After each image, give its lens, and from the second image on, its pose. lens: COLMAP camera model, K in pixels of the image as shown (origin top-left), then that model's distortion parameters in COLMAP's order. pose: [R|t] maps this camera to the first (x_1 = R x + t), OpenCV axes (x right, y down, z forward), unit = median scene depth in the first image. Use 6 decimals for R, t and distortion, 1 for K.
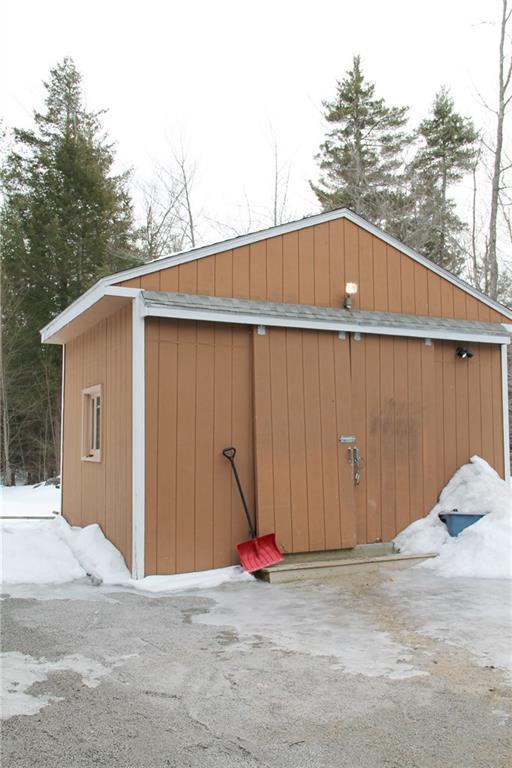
lens RADIAL K [[752.3, 0, 272.7], [0, 752.3, 401.9], [0, 0, 1]] dist [-0.126173, 0.197363]
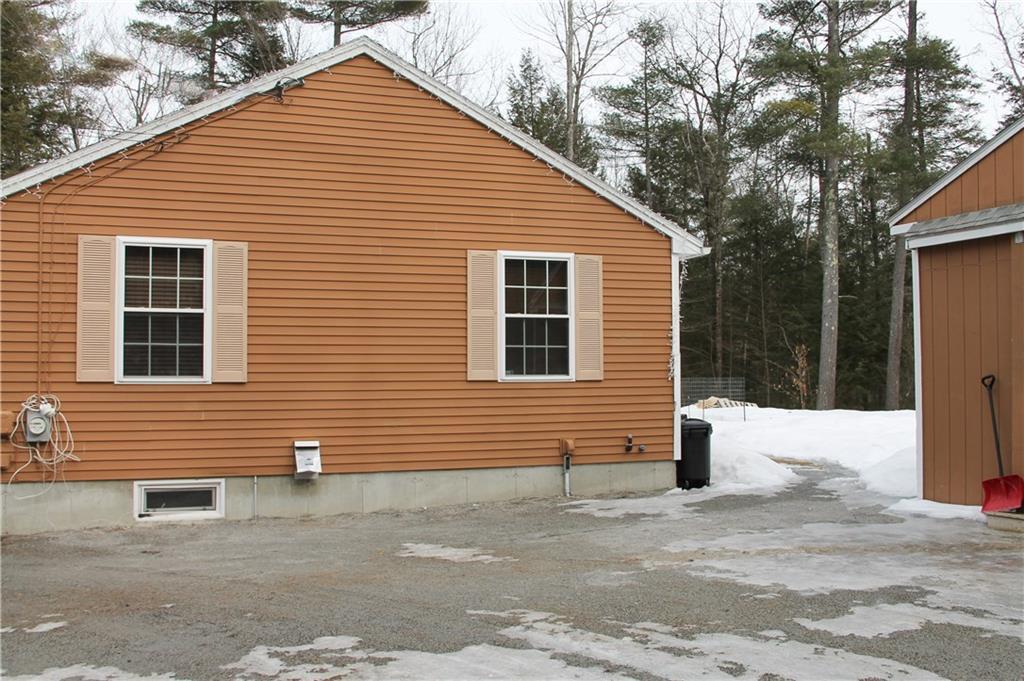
lens RADIAL K [[1037.8, 0, 512.0], [0, 1037.8, 340.5], [0, 0, 1]] dist [-0.124532, 0.227159]
pose [[-0.092283, -0.032742, -0.995194, 1.031462], [0.068893, 0.996854, -0.039185, 0.023407], [0.993347, -0.072178, -0.089737, 0.452534]]
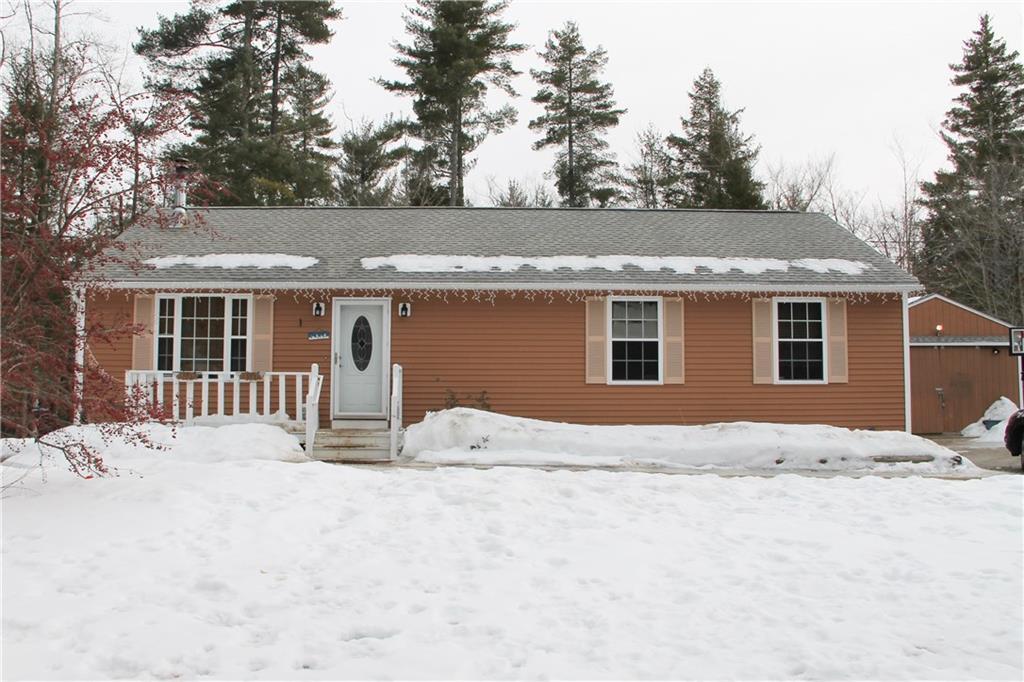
lens RADIAL K [[923.4, 0, 511.5], [0, 923.4, 355.0], [0, 0, 1]] dist [-0.166348, 0.161006]
pose [[0.913994, -0.025958, -0.404896, 0.009696], [0.022796, 0.999660, -0.012629, -0.052446], [0.405086, 0.002313, 0.914276, -2.060769]]
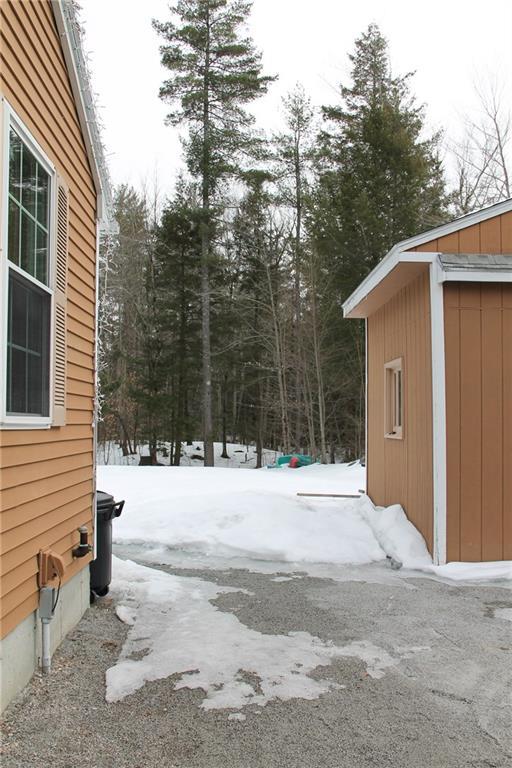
lens RADIAL K [[778.4, 0, 265.5], [0, 778.4, 403.3], [0, 0, 1]] dist [-0.124532, 0.227159]
pose [[0.911313, -0.011568, -0.411552, 0.015615], [0.024960, 0.999319, 0.027180, 0.003169], [0.410958, -0.035042, 0.910981, 0.030118]]
